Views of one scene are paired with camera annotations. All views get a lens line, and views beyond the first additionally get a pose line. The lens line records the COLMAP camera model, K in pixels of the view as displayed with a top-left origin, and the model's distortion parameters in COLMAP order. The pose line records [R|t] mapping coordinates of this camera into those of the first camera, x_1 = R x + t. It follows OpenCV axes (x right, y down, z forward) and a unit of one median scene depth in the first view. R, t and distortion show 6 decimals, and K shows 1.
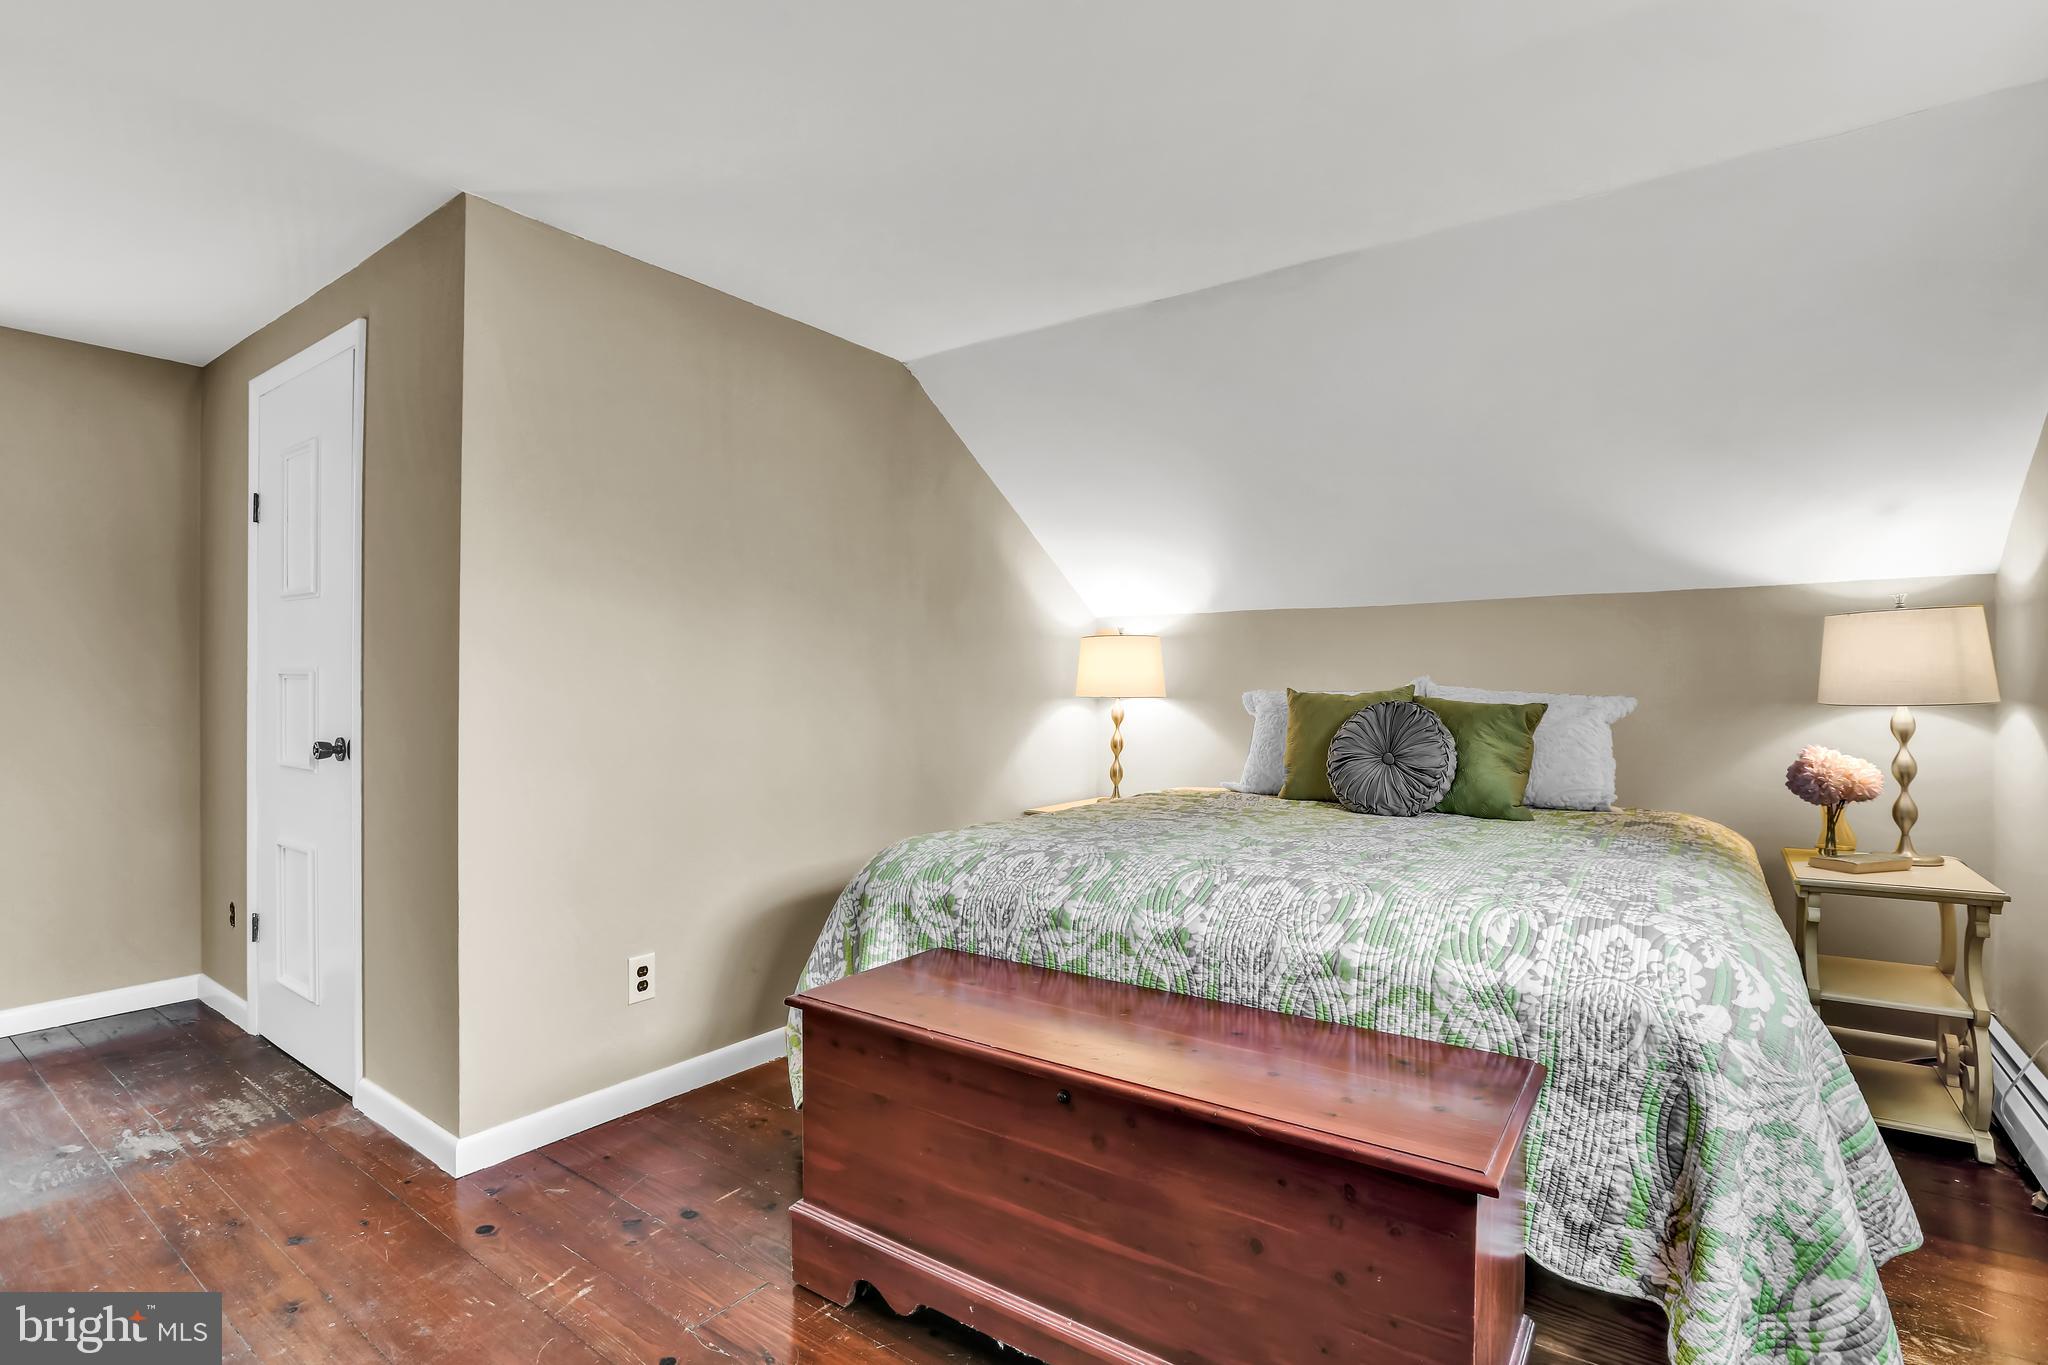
lens RADIAL K [[981.2, 0, 1026.1], [0, 981.2, 687.8], [0, 0, 1]] dist [-0.040435, 0.001420]
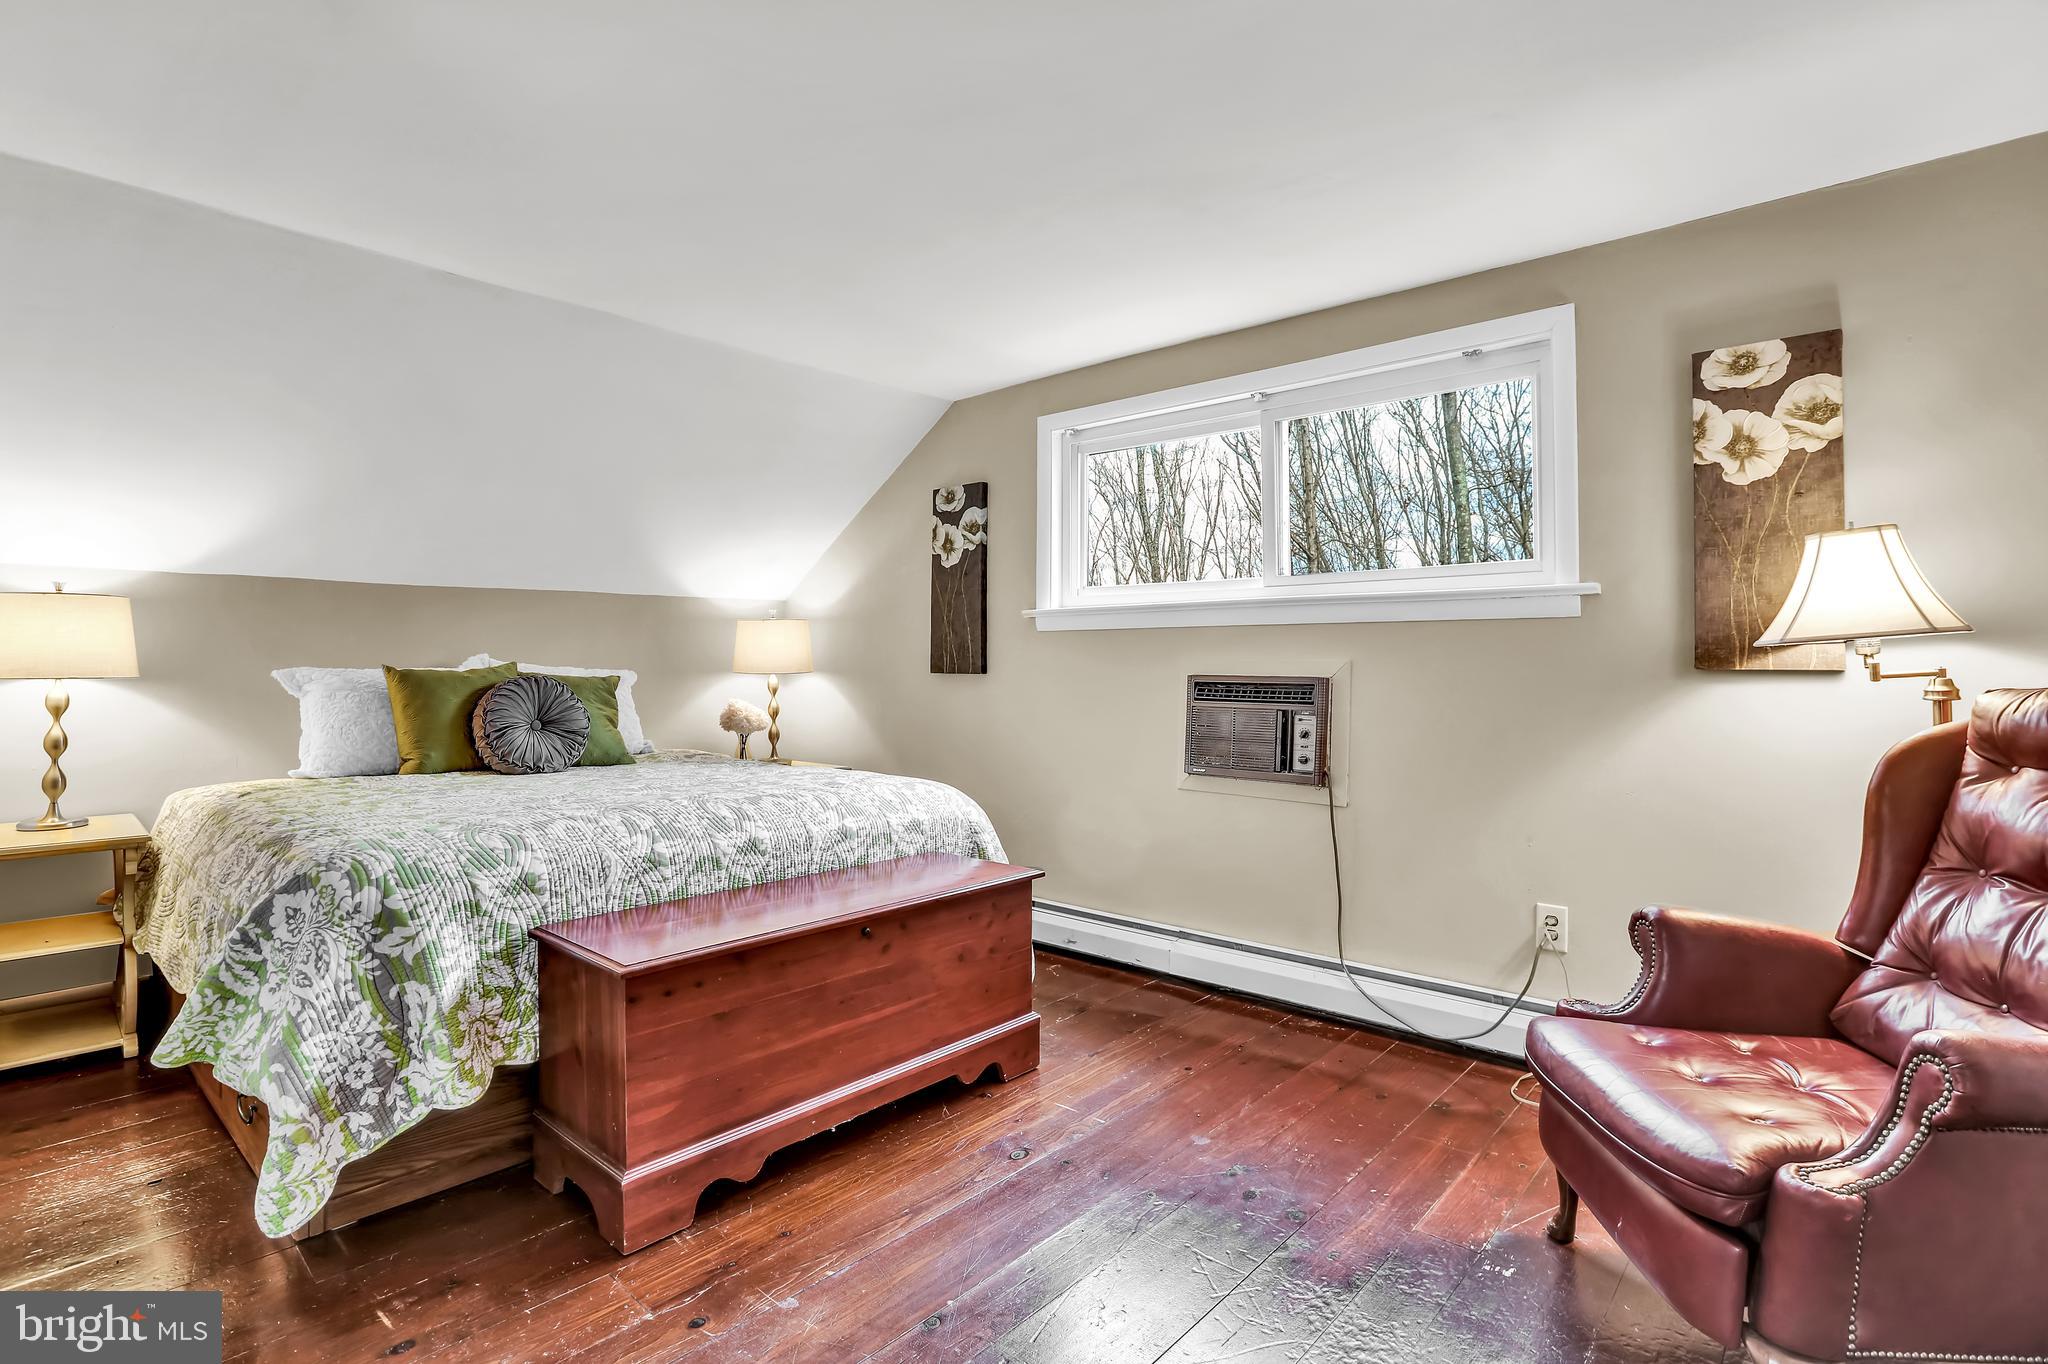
lens RADIAL K [[981.2, 0, 1030.2], [0, 981.2, 681.2], [0, 0, 1]] dist [-0.040435, 0.001420]
pose [[0.111962, -0.017684, 0.993555, -1.059643], [0.002138, 0.999844, 0.017555, 0.002078], [-0.993710, 0.000159, 0.111982, 0.421536]]
